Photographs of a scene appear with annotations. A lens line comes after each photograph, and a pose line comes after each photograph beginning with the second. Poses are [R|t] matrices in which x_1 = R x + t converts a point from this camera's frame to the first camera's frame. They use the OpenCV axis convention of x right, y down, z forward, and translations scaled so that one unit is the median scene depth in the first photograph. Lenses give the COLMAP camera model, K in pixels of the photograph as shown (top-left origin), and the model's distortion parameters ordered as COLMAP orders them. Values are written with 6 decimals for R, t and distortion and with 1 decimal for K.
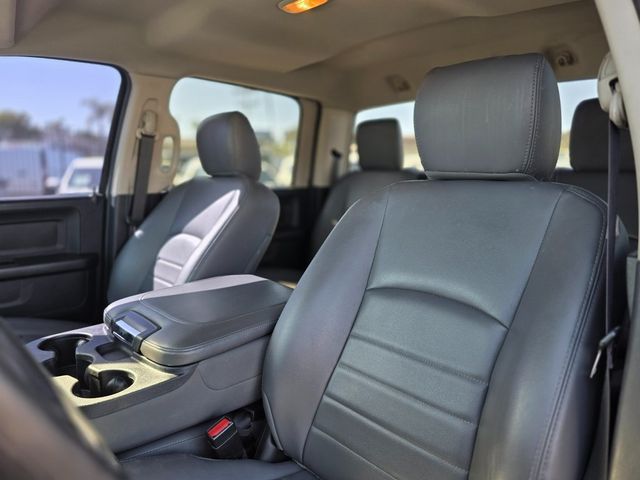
lens RADIAL K [[437.0, 0, 322.6], [0, 437.0, 244.1], [0, 0, 1]] dist [0.023959, -0.007133]
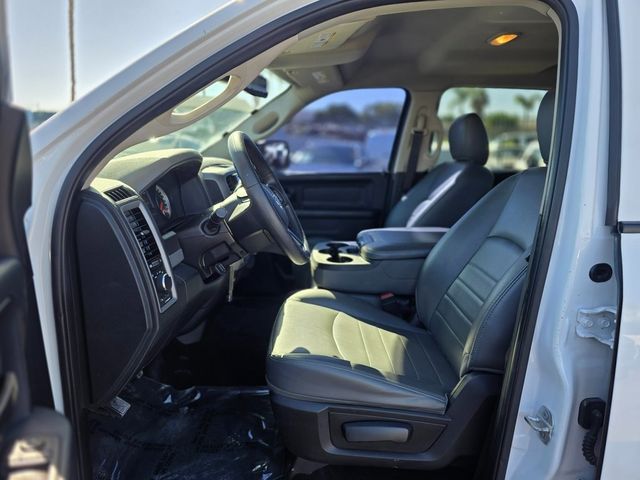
lens RADIAL K [[437.0, 0, 321.8], [0, 437.0, 238.0], [0, 0, 1]] dist [0.023959, -0.007133]
pose [[0.732578, 0.129101, -0.668328, 0.391016], [-0.108872, 0.991432, 0.072177, 0.032902], [0.671920, 0.019887, 0.740357, -0.293689]]
